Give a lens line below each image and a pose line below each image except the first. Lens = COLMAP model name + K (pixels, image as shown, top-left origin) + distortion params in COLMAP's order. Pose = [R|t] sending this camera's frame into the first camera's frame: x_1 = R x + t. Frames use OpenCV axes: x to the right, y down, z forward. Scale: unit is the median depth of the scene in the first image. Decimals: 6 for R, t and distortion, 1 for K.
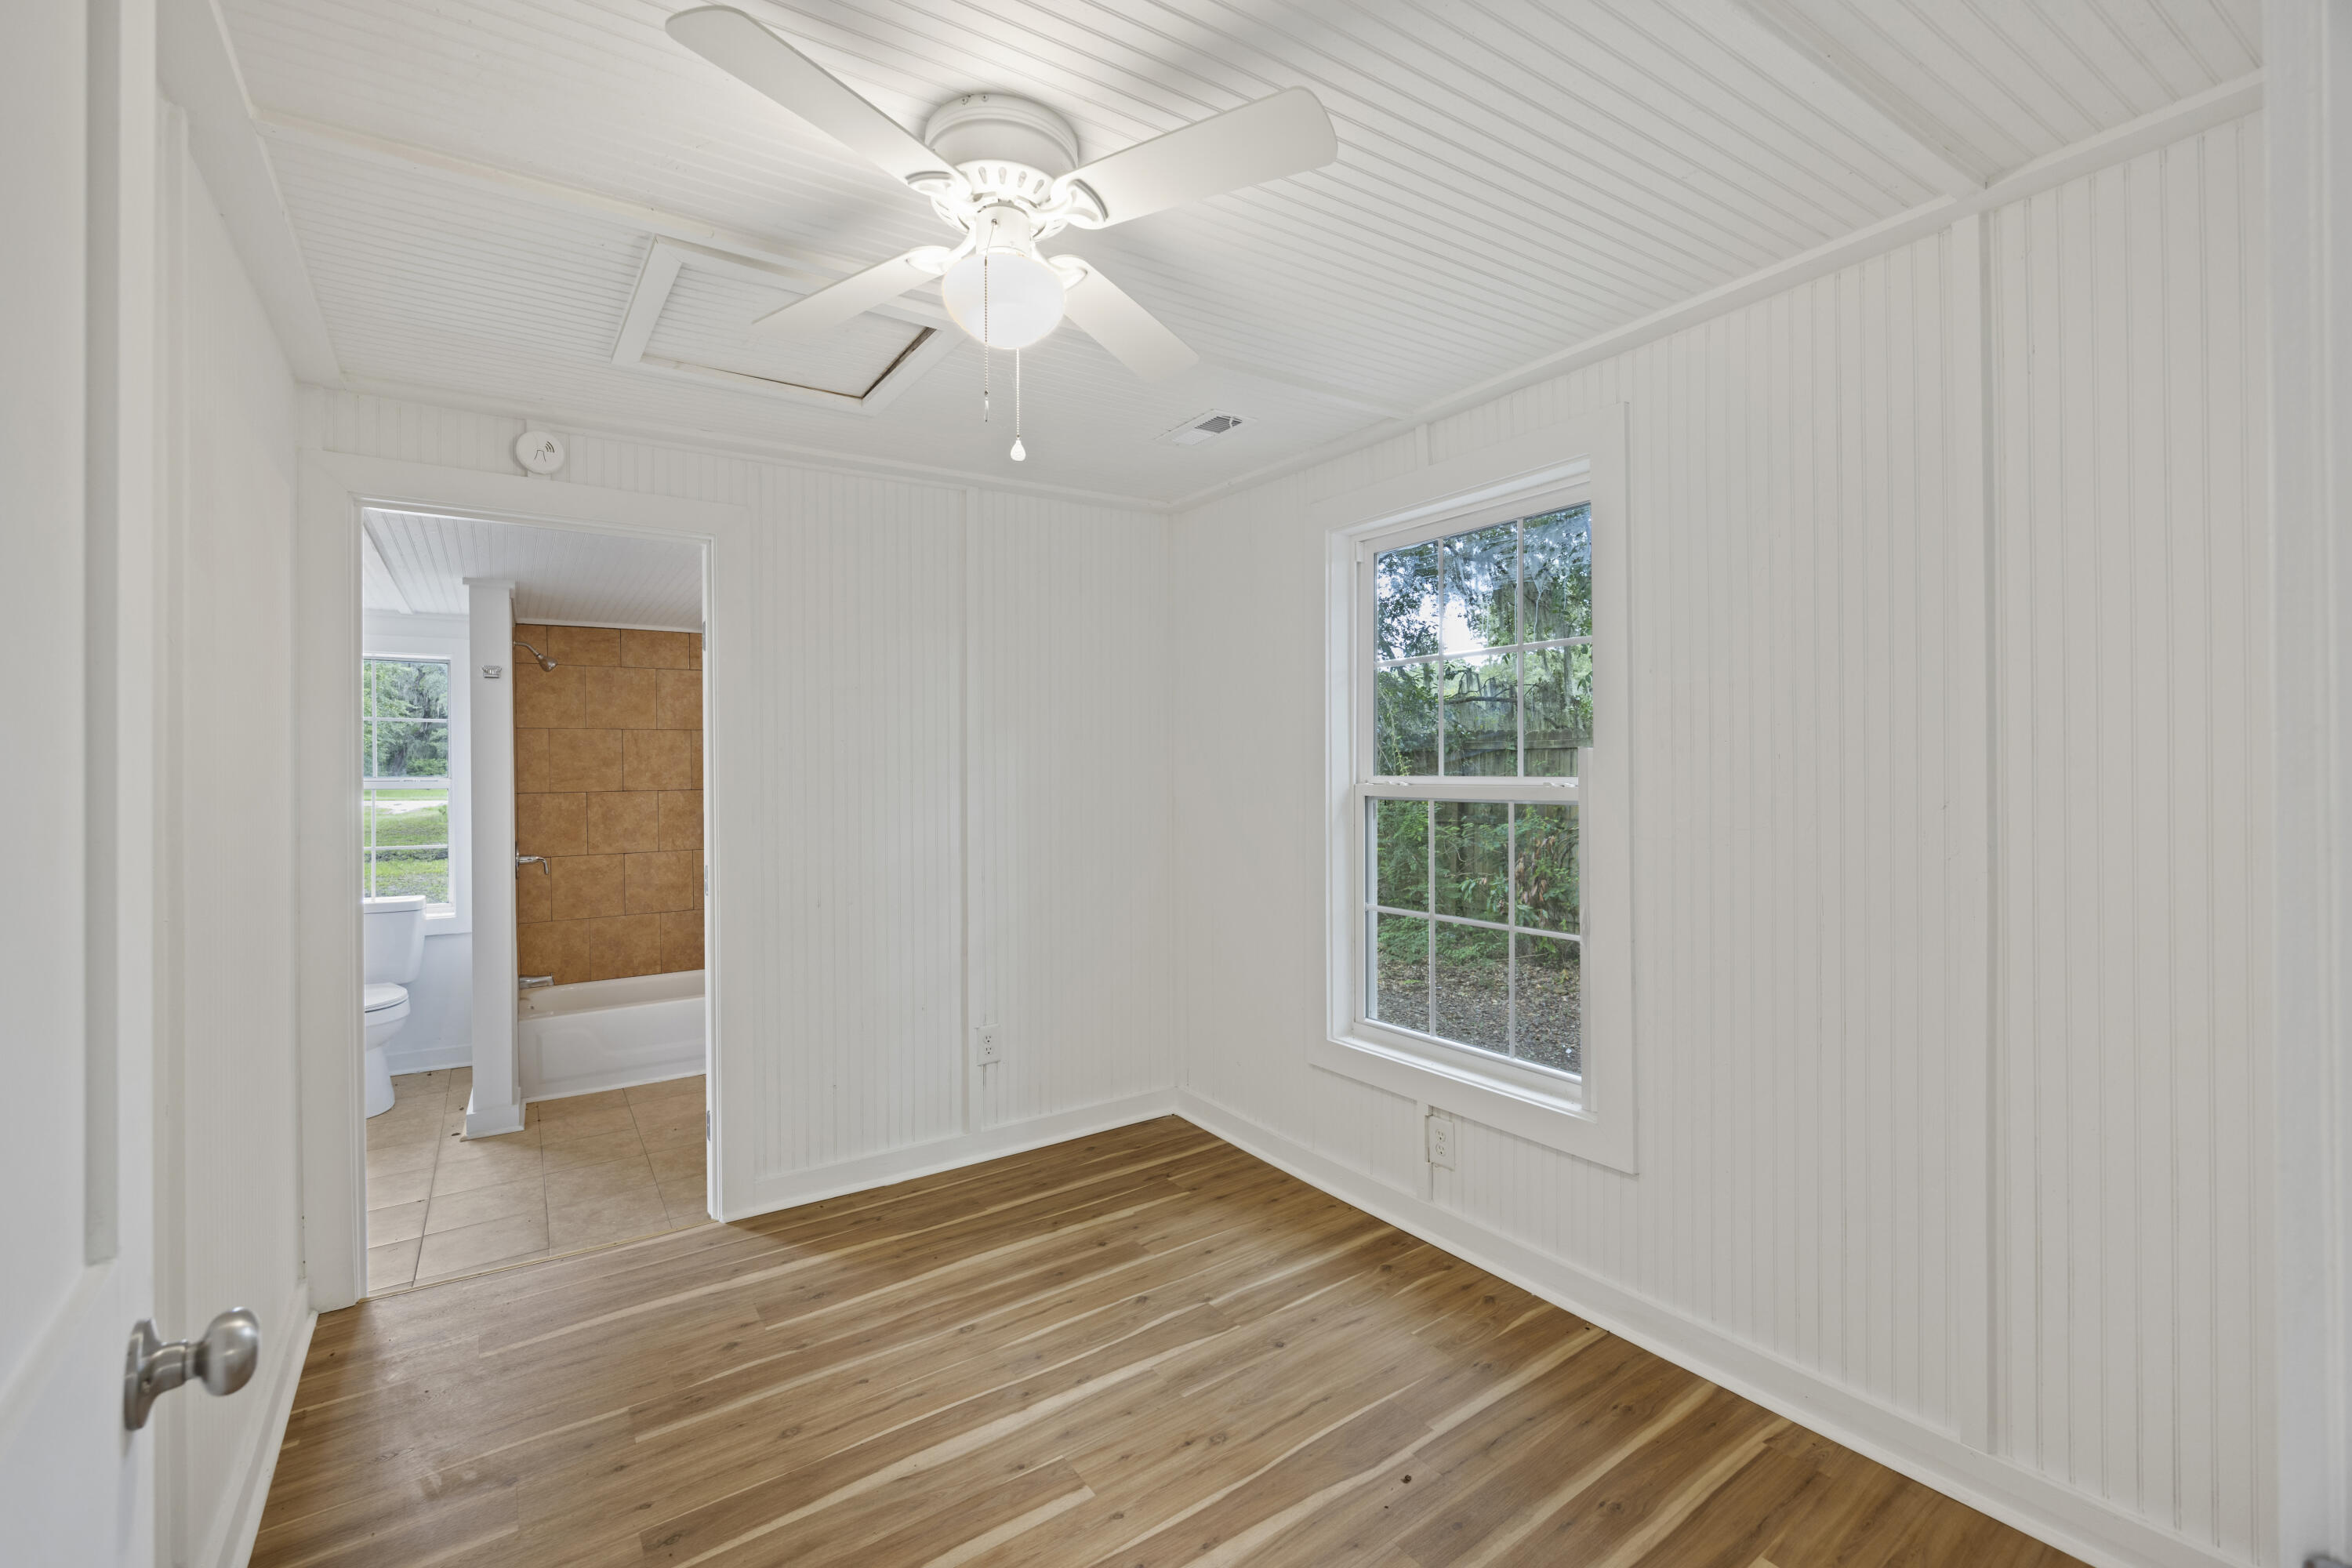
lens RADIAL K [[1012.1, 0, 1179.1], [0, 1012.1, 774.4], [0, 0, 1]] dist [-0.005138, -0.000310]
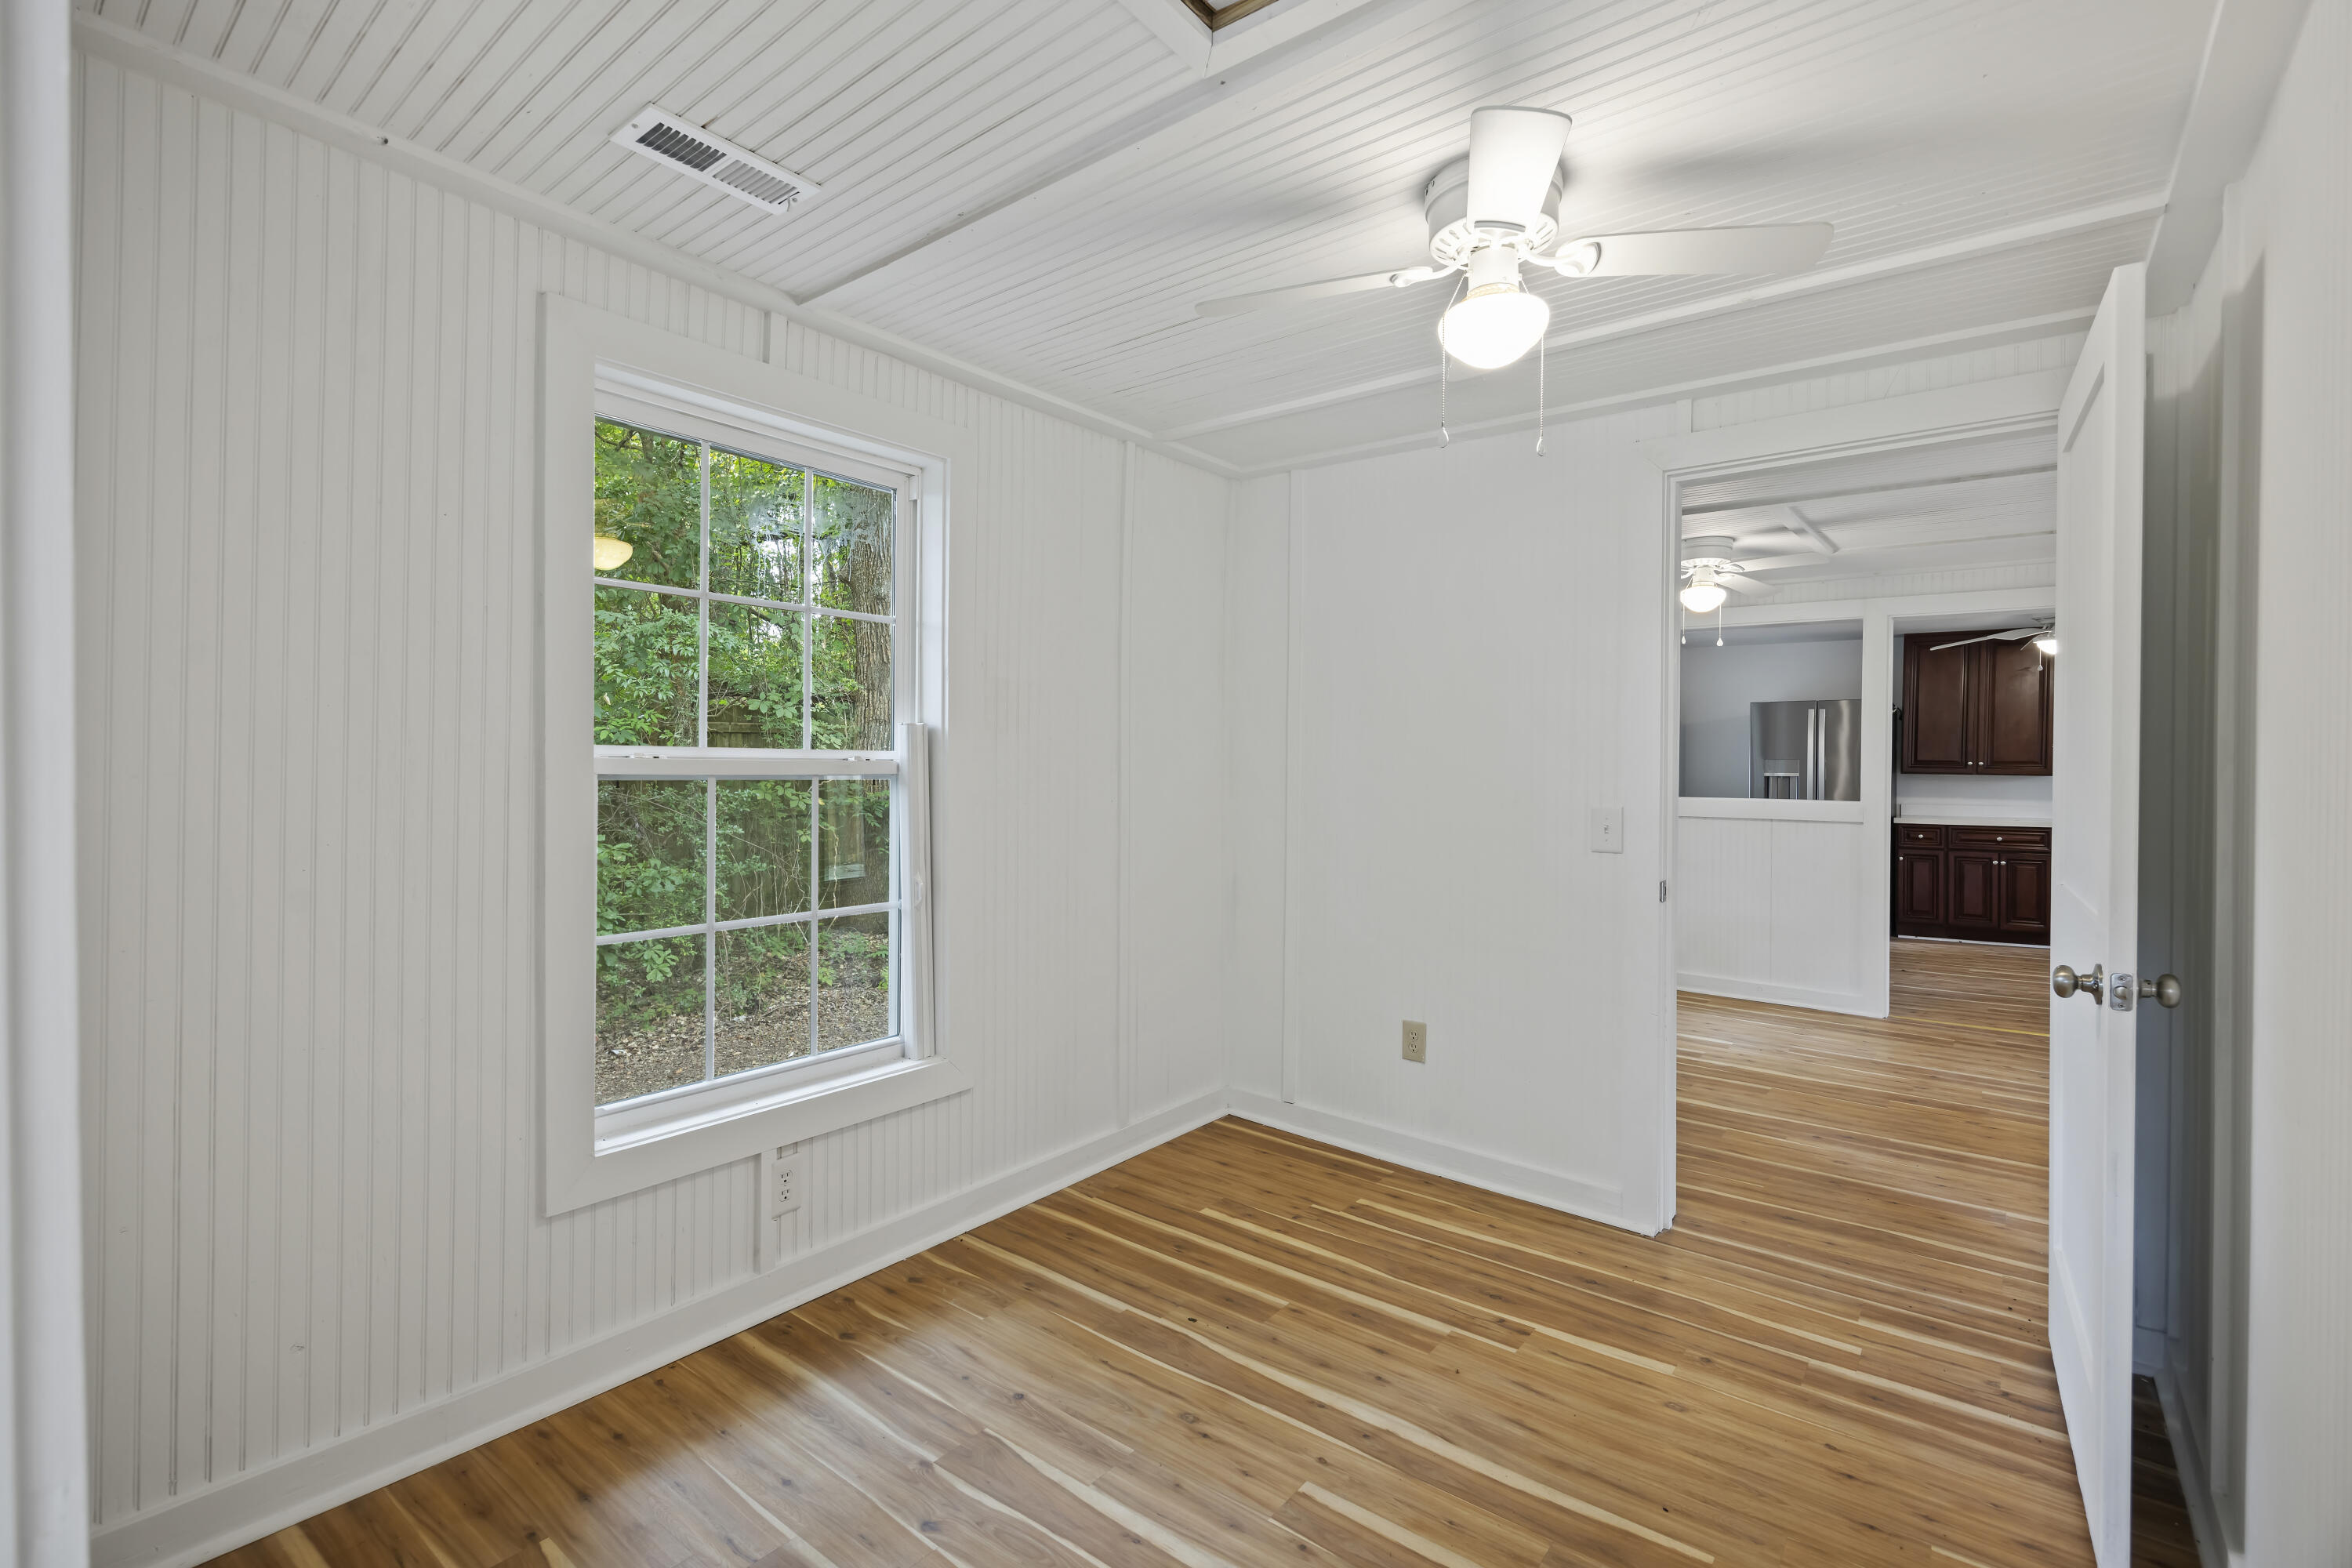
lens RADIAL K [[1111.4, 0, 1178.2], [0, 1111.4, 769.6], [0, 0, 1]] dist [0.004013, 0.000452]
pose [[-0.319743, -0.006605, 0.947481, -0.827989], [-0.007455, 0.999962, 0.004455, 0.015329], [-0.947475, -0.005639, -0.319780, 1.144241]]
